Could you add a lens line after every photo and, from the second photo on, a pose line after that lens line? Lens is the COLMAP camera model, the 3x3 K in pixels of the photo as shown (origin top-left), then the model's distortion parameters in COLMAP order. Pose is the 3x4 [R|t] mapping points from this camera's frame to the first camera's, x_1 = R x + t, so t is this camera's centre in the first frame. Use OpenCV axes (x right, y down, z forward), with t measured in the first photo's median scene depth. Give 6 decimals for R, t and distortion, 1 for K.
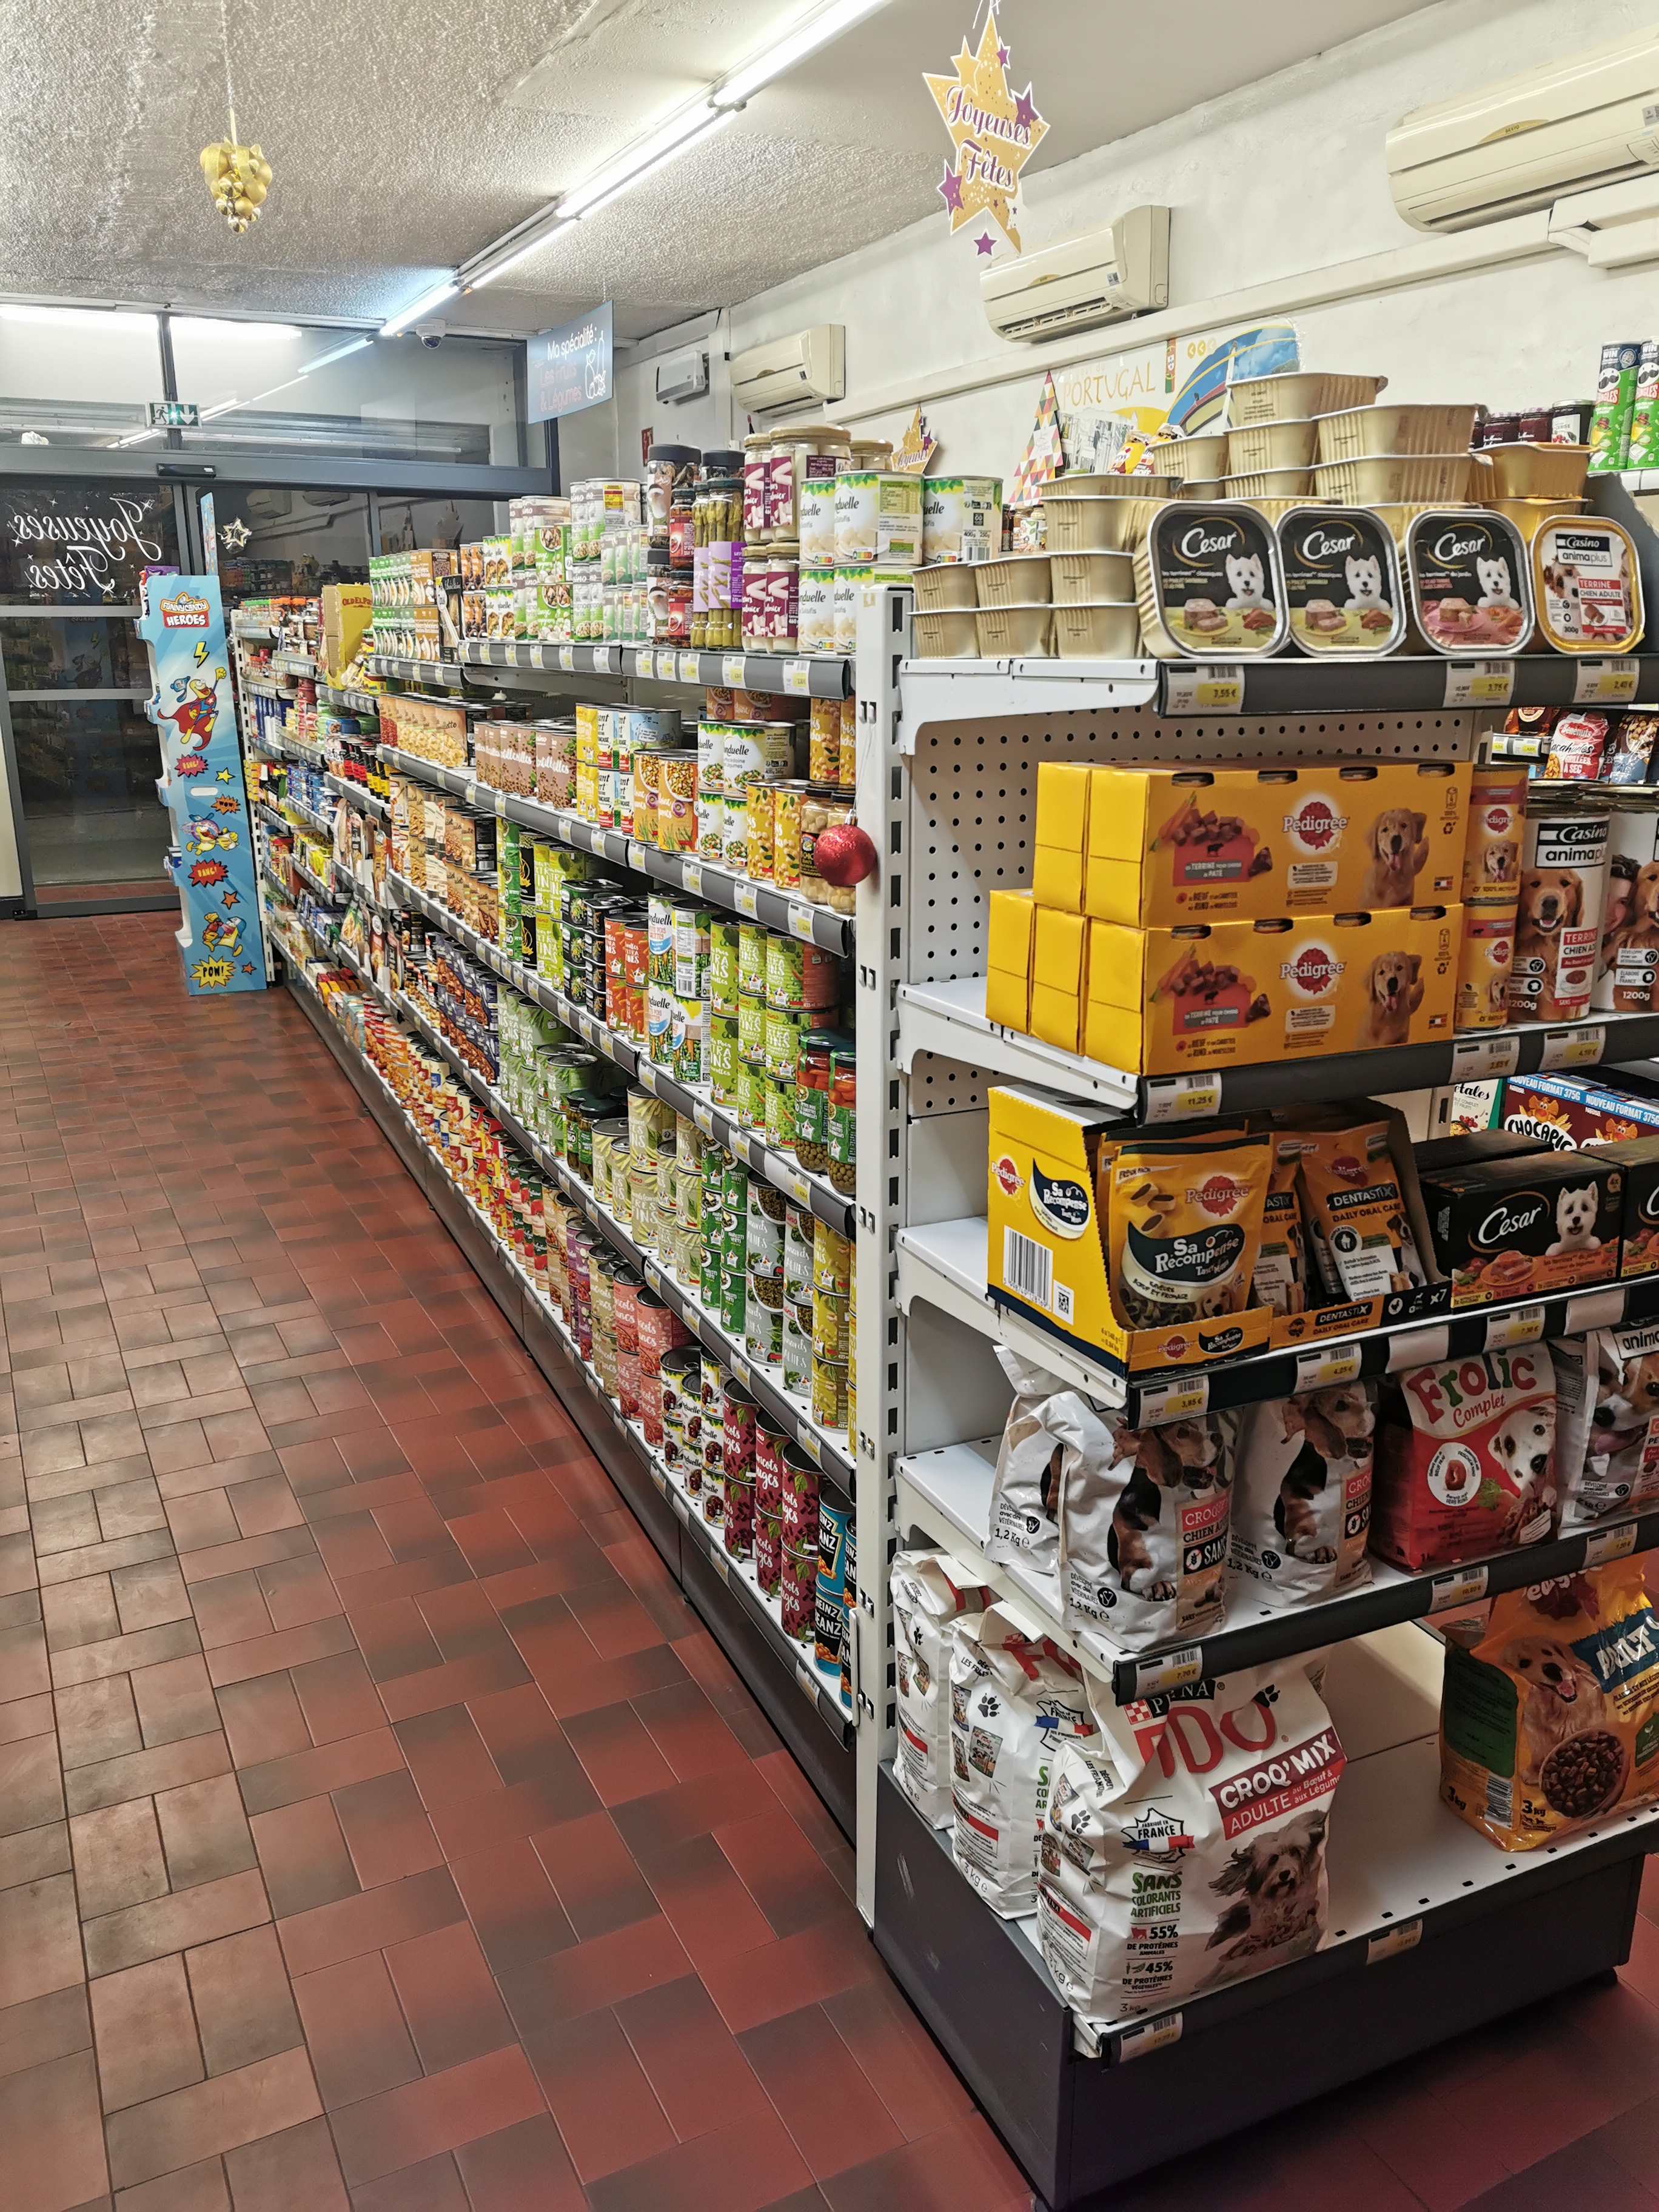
lens RADIAL K [[1722.7, 0, 818.9], [0, 1722.7, 1114.8], [0, 0, 1]] dist [0.068109, -0.093391]
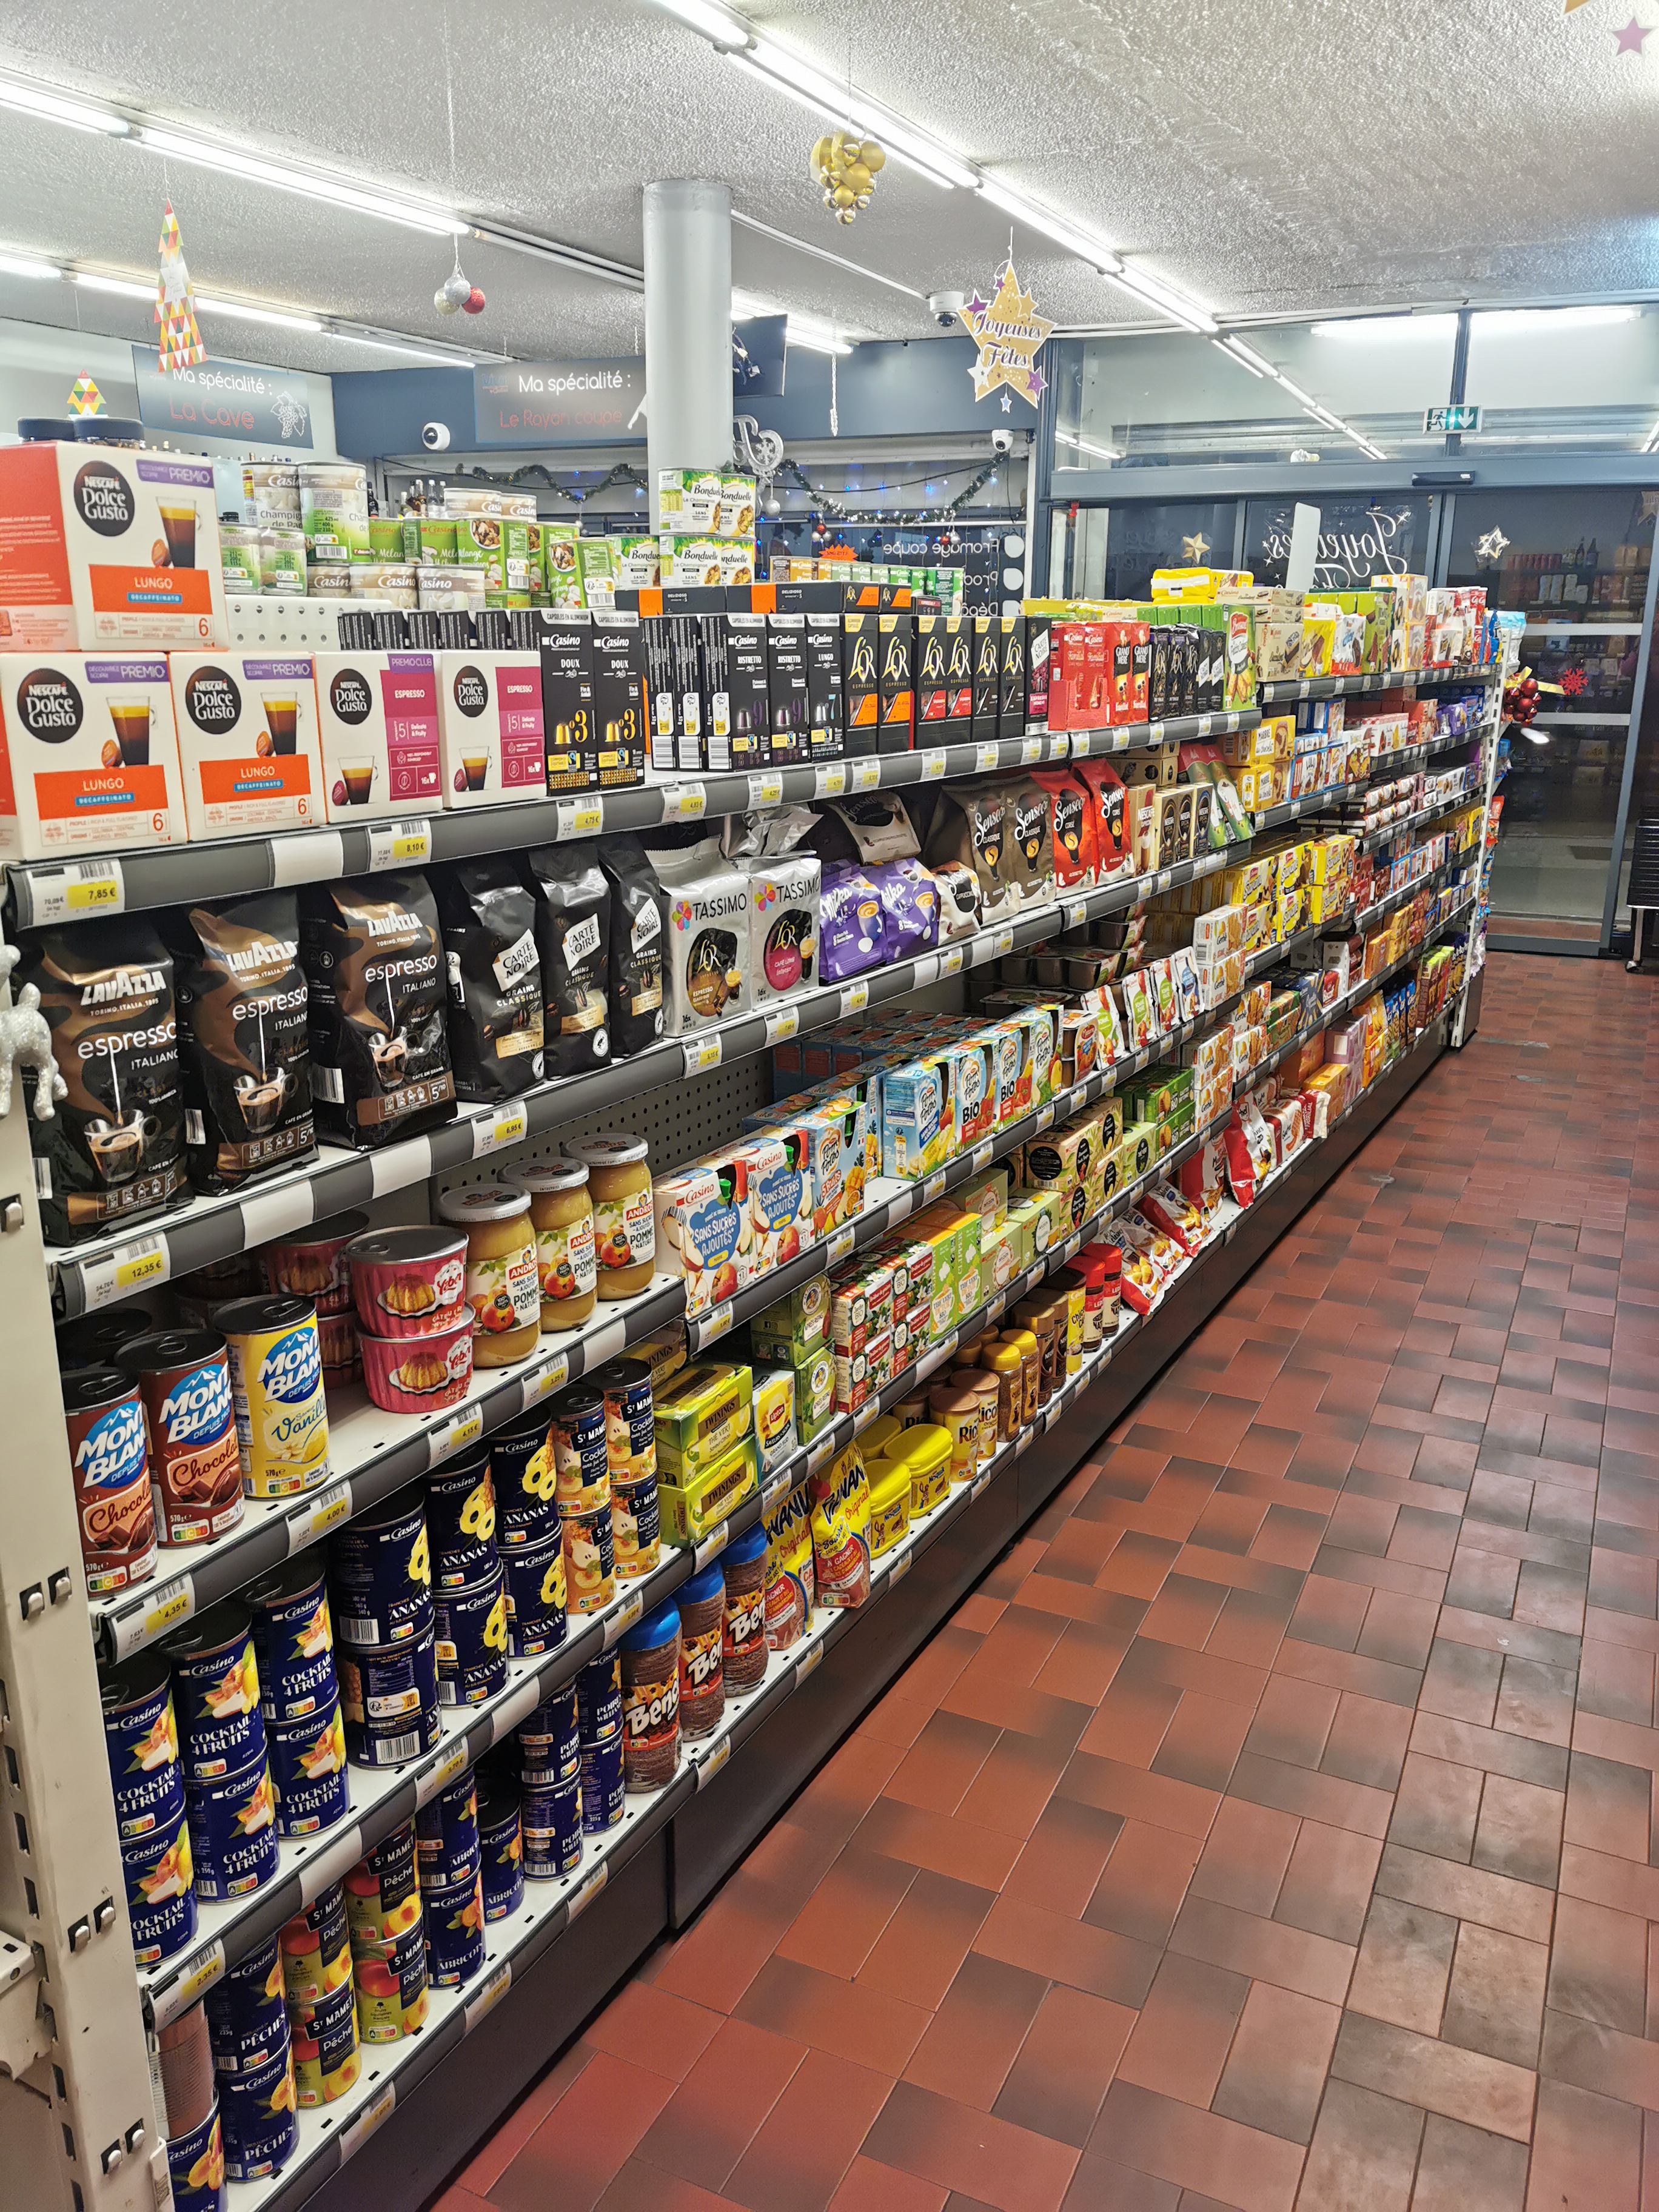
lens RADIAL K [[1722.7, 0, 834.9], [0, 1722.7, 1108.8], [0, 0, 1]] dist [0.068109, -0.093391]
pose [[0.614523, 0.217218, -0.758405, 0.216303], [-0.228575, 0.969135, 0.092363, -0.055437], [0.755059, 0.116594, 0.645206, 0.194515]]
